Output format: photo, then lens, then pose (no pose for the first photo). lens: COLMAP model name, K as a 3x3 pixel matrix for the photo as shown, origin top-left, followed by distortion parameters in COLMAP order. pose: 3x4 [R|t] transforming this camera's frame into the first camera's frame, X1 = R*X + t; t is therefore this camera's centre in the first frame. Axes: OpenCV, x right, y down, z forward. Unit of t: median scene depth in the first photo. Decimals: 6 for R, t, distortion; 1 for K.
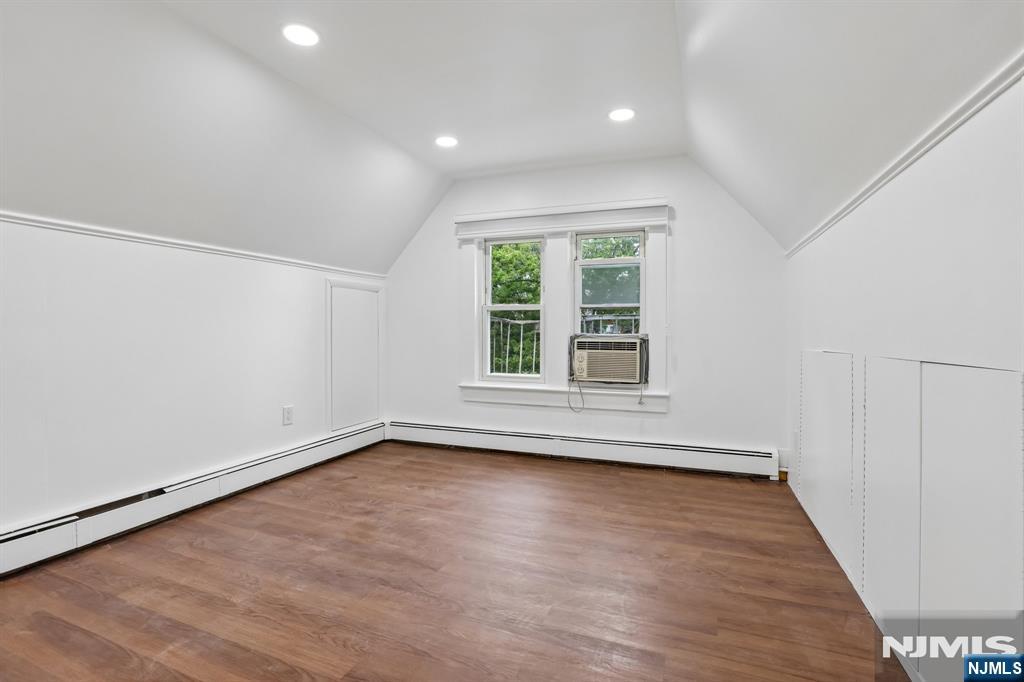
lens RADIAL K [[475.7, 0, 514.6], [0, 475.7, 338.7], [0, 0, 1]] dist [-0.067636, 0.026347]
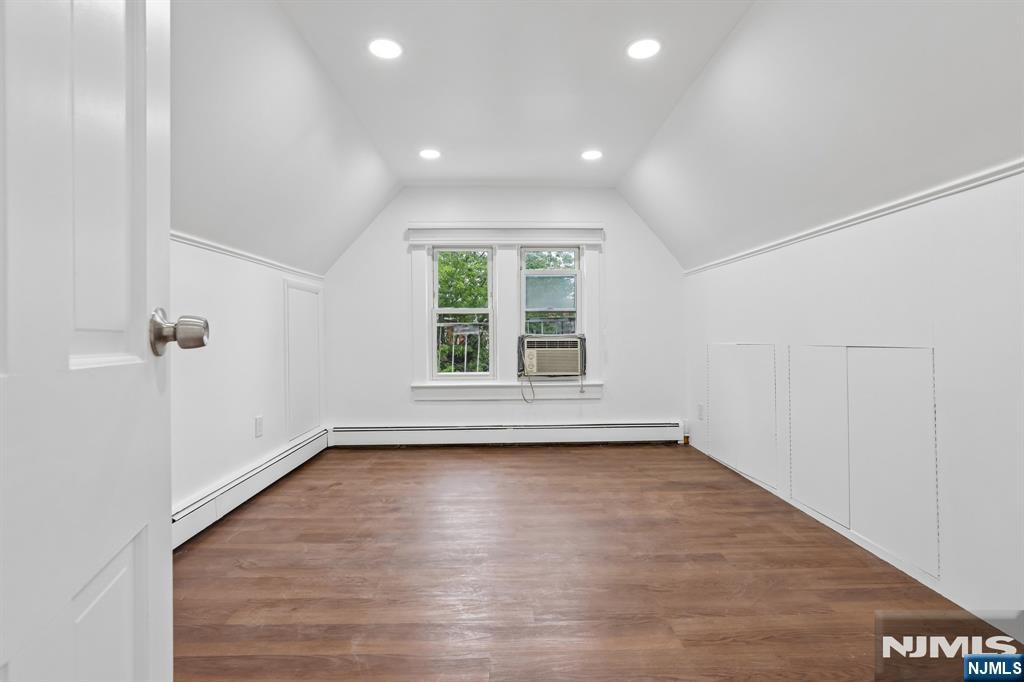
lens RADIAL K [[475.7, 0, 514.6], [0, 475.7, 338.7], [0, 0, 1]] dist [-0.067636, 0.026347]
pose [[0.921050, -0.015297, 0.389144, -0.355790], [0.017157, 0.999852, -0.001305, 0.000702], [-0.389067, 0.007879, 0.921176, -0.043281]]
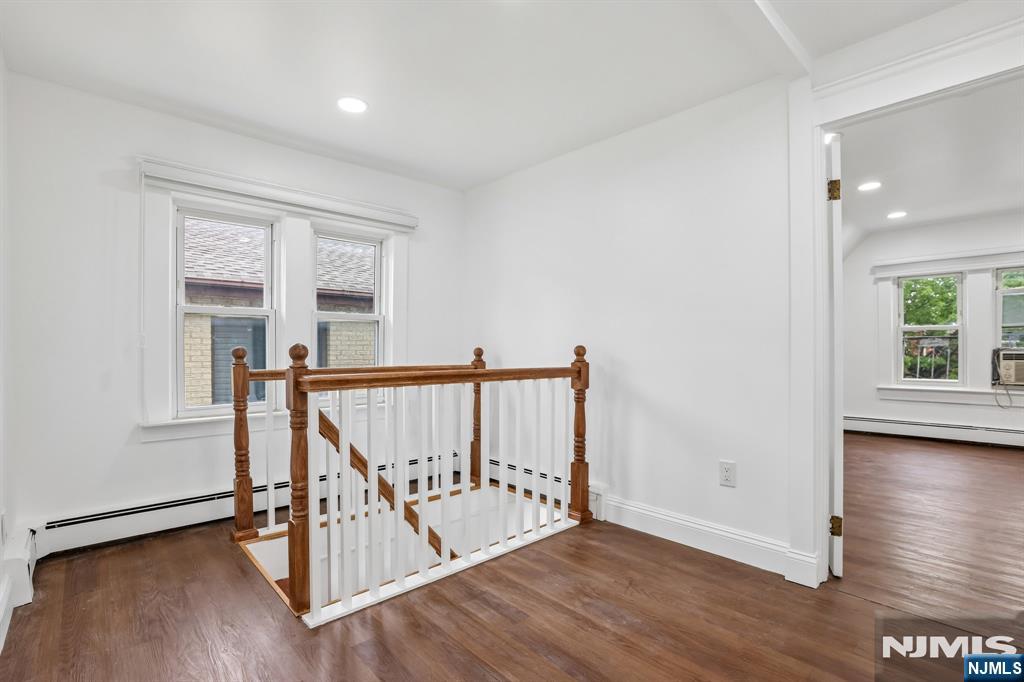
lens RADIAL K [[465.1, 0, 517.2], [0, 465.1, 349.8], [0, 0, 1]] dist [-0.018929, 0.000195]
pose [[0.901954, -0.008969, -0.431740, -0.541853], [0.006386, 0.999952, -0.007433, -0.003969], [0.431786, 0.003947, 0.901968, -0.699755]]
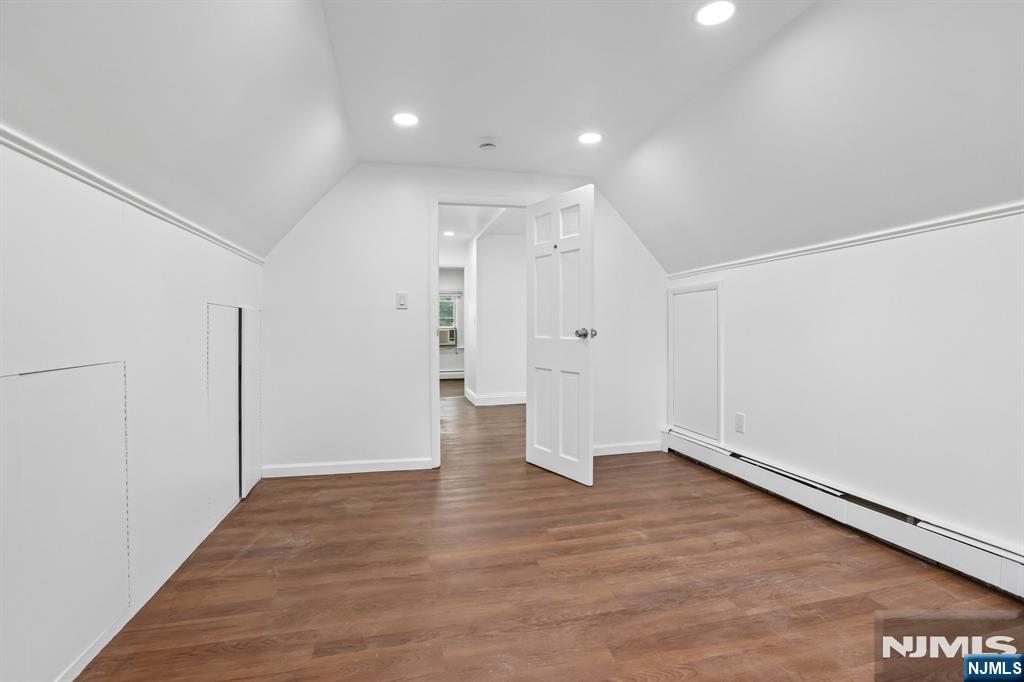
lens RADIAL K [[465.1, 0, 517.2], [0, 465.1, 349.8], [0, 0, 1]] dist [-0.018929, 0.000195]
pose [[-0.812810, 0.027224, -0.581892, 0.225269], [-0.003174, 0.998686, 0.051156, -0.019667], [0.582520, 0.043427, -0.811656, 0.879719]]
